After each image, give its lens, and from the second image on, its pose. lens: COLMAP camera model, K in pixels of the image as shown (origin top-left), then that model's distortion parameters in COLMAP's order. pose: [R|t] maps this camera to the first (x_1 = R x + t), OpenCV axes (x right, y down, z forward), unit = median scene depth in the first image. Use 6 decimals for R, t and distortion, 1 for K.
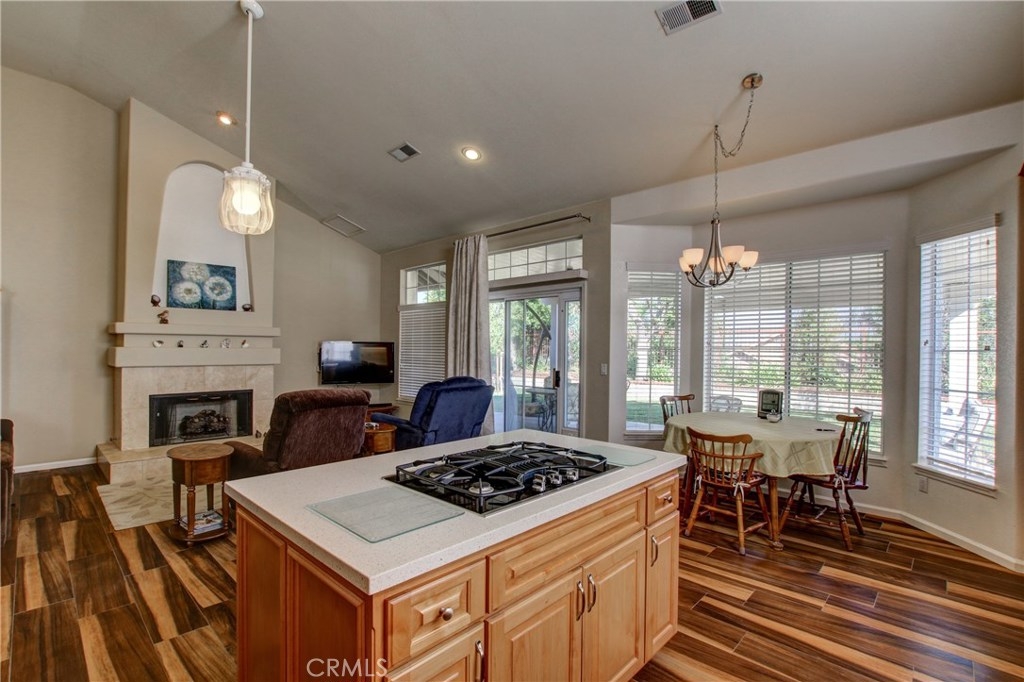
lens RADIAL K [[467.2, 0, 510.8], [0, 467.2, 346.8], [0, 0, 1]] dist [-0.017264, -0.000486]
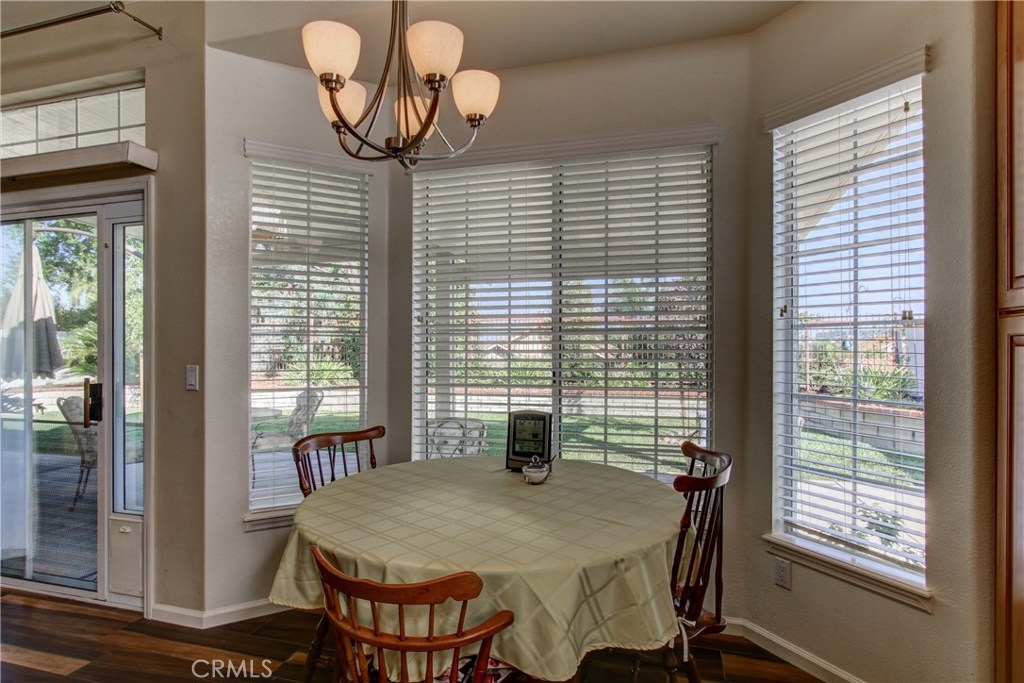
lens RADIAL K [[557.5, 0, 510.0], [0, 557.5, 343.6], [0, 0, 1]] dist [0.000217, -0.000023]
pose [[0.888059, -0.009046, 0.459640, 0.313019], [0.008897, 0.999957, 0.002490, 0.024868], [-0.459643, 0.001878, 0.888102, 0.561288]]
